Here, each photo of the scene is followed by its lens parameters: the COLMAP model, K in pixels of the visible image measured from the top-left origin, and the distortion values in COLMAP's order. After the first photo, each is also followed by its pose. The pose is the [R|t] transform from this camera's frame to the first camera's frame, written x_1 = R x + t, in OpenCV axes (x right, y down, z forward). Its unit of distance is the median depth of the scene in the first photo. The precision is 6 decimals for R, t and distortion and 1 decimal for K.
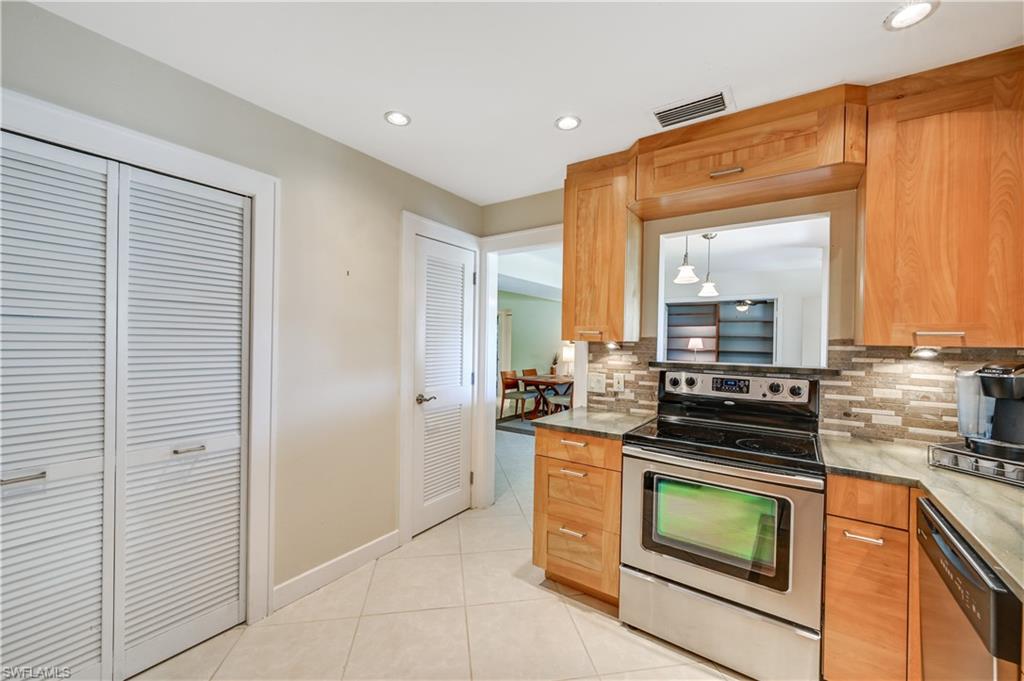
lens RADIAL K [[406.1, 0, 511.1], [0, 406.1, 341.6], [0, 0, 1]] dist [-0.000960, 0.001562]
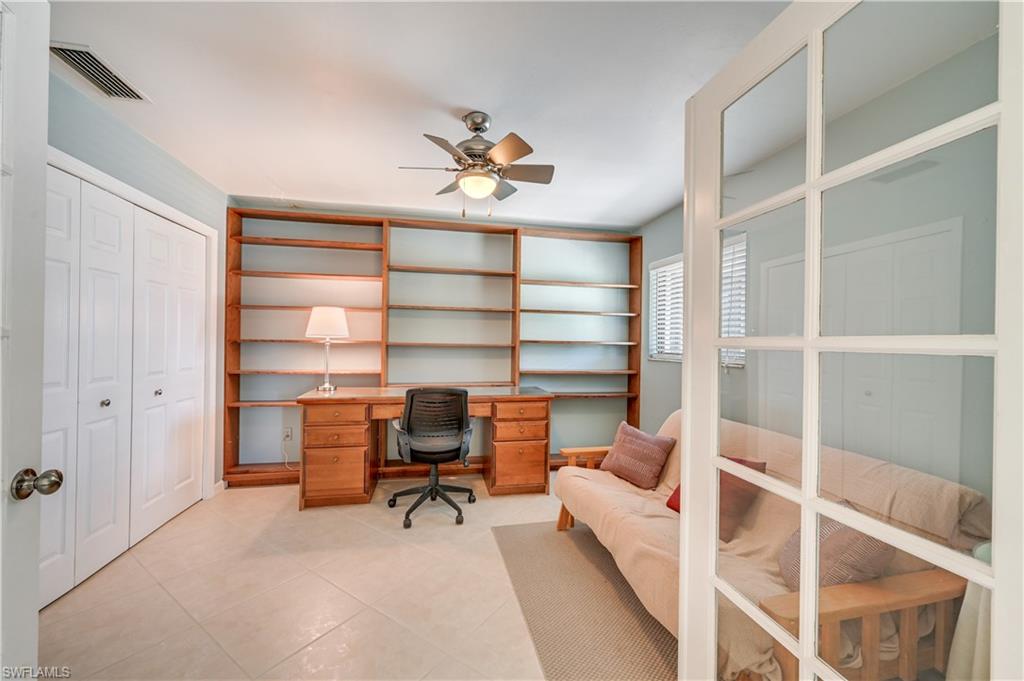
lens RADIAL K [[406.1, 0, 515.8], [0, 406.1, 339.5], [0, 0, 1]] dist [-0.000960, 0.001562]
pose [[0.682128, -0.008649, 0.731182, 0.305339], [-0.000470, 0.999925, 0.012267, 0.014264], [-0.731233, -0.008711, 0.682072, 0.636748]]
